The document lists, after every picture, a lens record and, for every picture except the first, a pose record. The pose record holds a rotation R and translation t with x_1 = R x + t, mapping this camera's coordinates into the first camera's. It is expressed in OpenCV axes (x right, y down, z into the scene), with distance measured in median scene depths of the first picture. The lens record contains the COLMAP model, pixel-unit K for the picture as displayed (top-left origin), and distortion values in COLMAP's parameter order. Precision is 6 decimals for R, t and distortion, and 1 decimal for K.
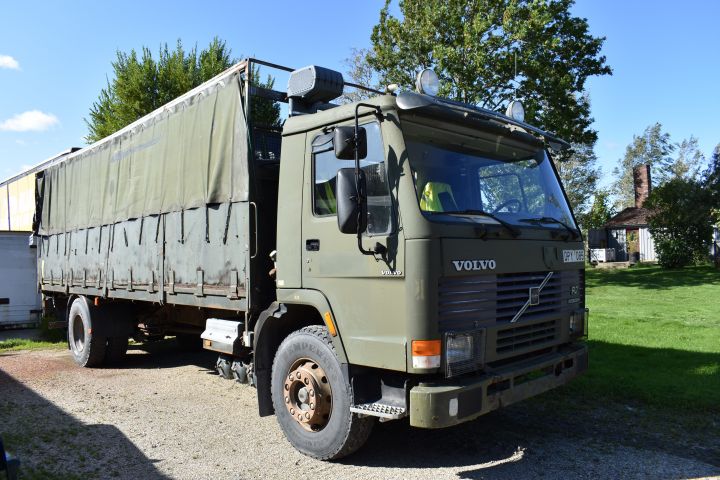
lens RADIAL K [[556.8, 0, 360.0], [0, 556.8, 240.0], [0, 0, 1]] dist [-0.079203, 0.000298]
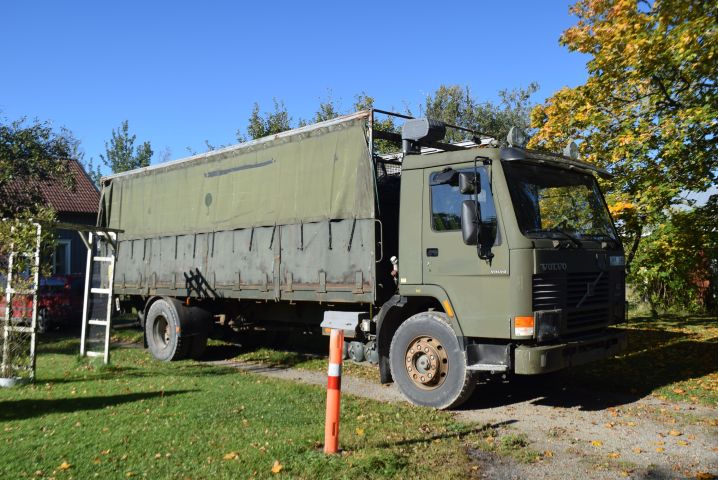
lens RADIAL K [[654.7, 0, 359.0], [0, 654.7, 240.0], [0, 0, 1]] dist [-0.068429, -0.002803]
pose [[0.999639, 0.004071, 0.026545, -0.281121], [-0.003894, 0.999970, -0.006737, -0.009489], [-0.026572, 0.006631, 0.999625, -0.558304]]
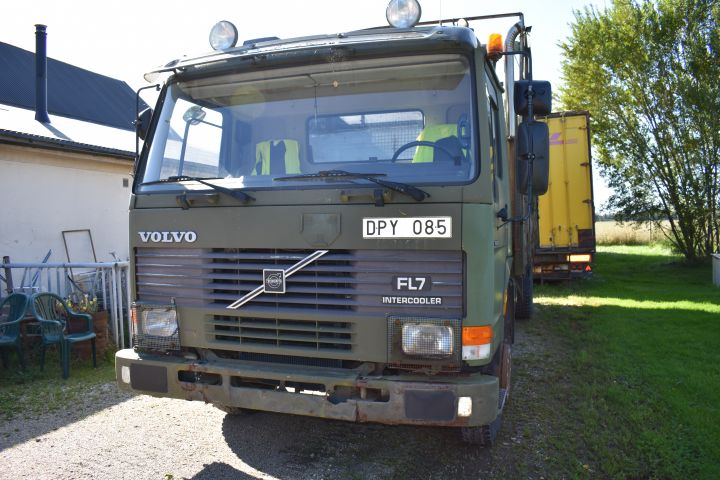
lens RADIAL K [[556.8, 0, 360.0], [0, 556.8, 240.0], [0, 0, 1]] dist [-0.079203, 0.000298]
pose [[0.450033, 0.032983, -0.892402, 0.926598], [0.027773, 0.998317, 0.050904, 0.009934], [0.892580, -0.047693, 0.448360, 0.688989]]
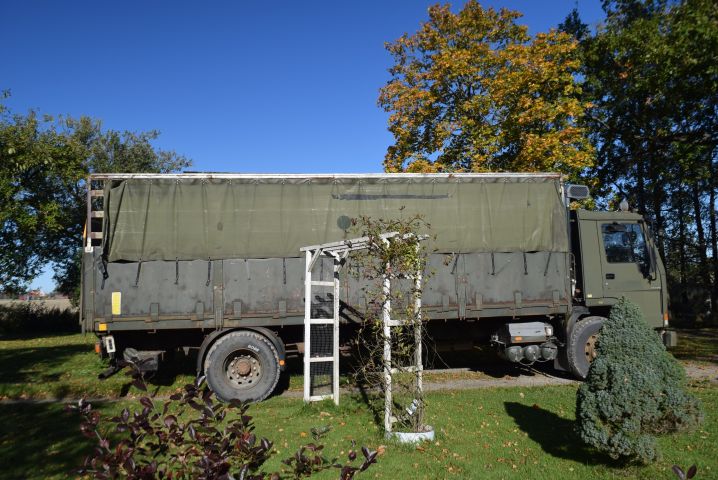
lens RADIAL K [[555.2, 0, 359.0], [0, 555.2, 240.0], [0, 0, 1]] dist [-0.079203, 0.000298]
pose [[0.593867, 0.063405, 0.802061, -2.090539], [-0.013207, 0.997524, -0.069078, 0.023521], [-0.804455, 0.030430, 0.593234, 0.489832]]
